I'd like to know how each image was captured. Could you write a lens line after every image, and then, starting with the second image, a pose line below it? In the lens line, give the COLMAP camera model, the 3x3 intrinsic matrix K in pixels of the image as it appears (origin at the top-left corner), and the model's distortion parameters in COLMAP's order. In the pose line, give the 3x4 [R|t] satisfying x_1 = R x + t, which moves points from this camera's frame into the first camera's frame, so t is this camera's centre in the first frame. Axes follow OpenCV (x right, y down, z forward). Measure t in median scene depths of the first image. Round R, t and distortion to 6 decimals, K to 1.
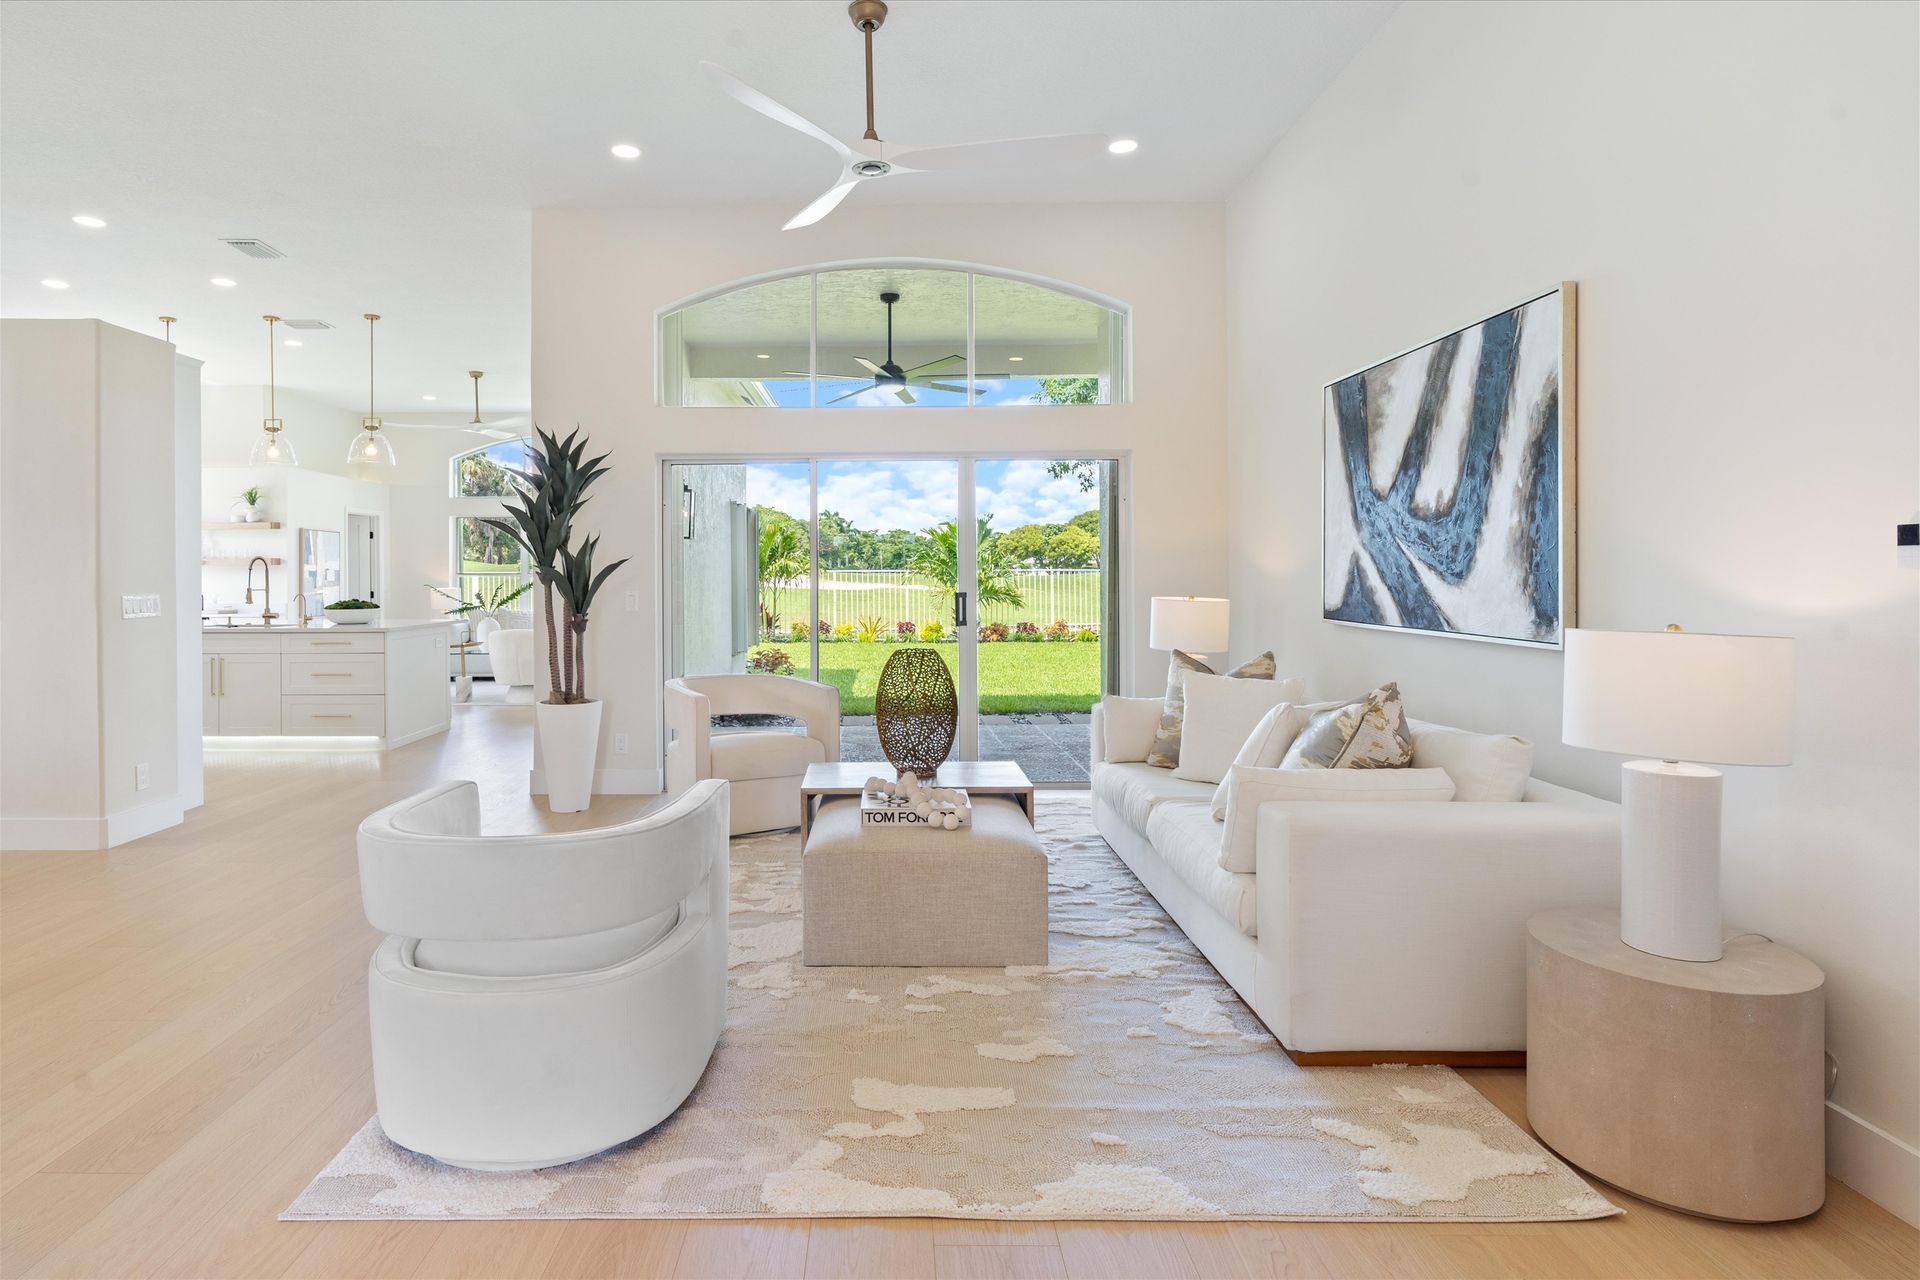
lens RADIAL K [[992.8, 0, 813.5], [0, 992.8, 581.6], [0, 0, 1]] dist [-0.019114, 0.000130]
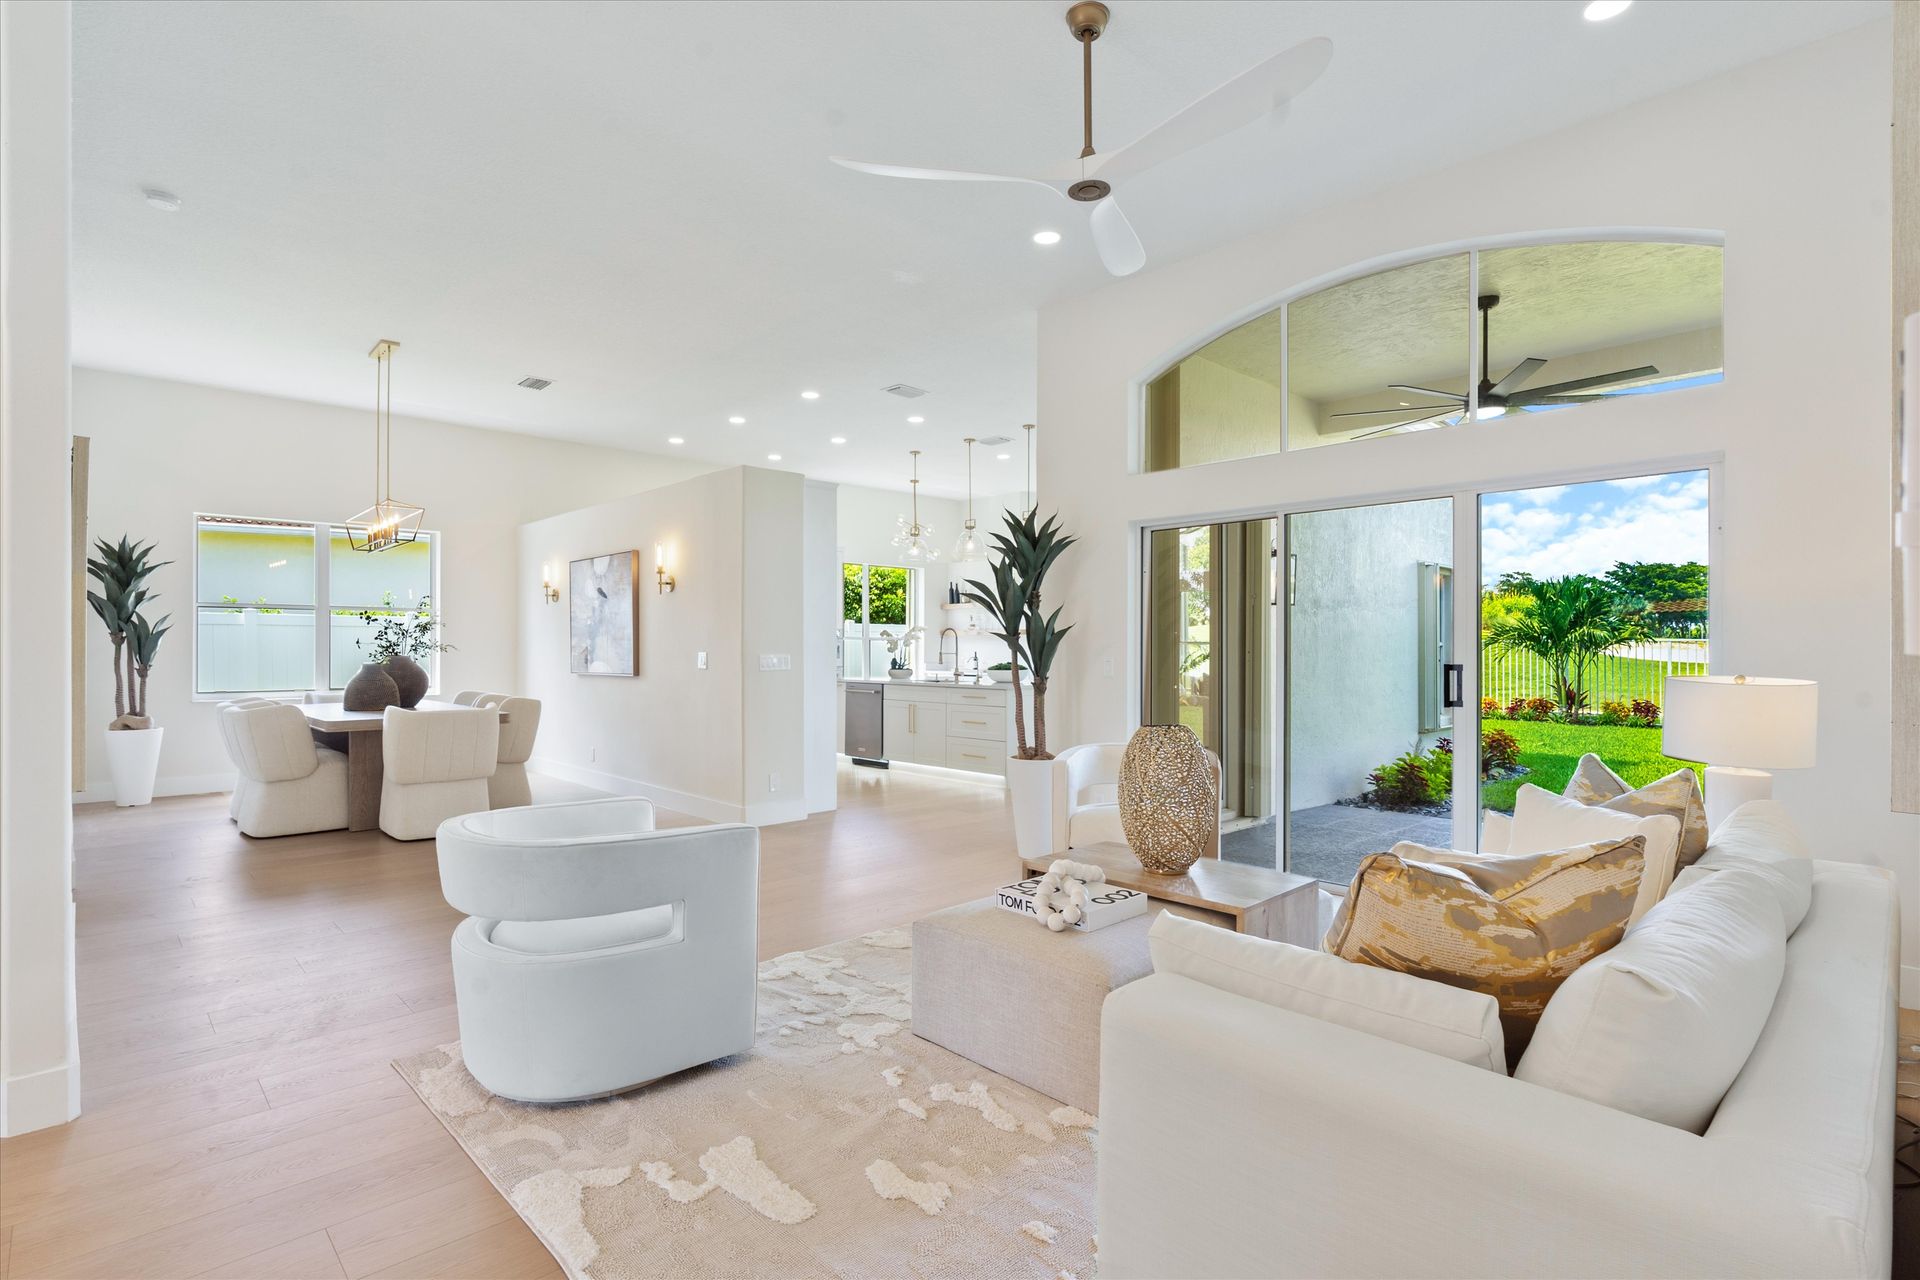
lens RADIAL K [[911.1, 0, 954.4], [0, 911.1, 647.7], [0, 0, 1]] dist [-0.000811, 0.000184]
pose [[0.711572, 0.004621, -0.702598, 0.349782], [-0.006642, 0.999978, -0.000151, 0.001159], [0.702582, 0.004774, 0.711587, 0.201376]]
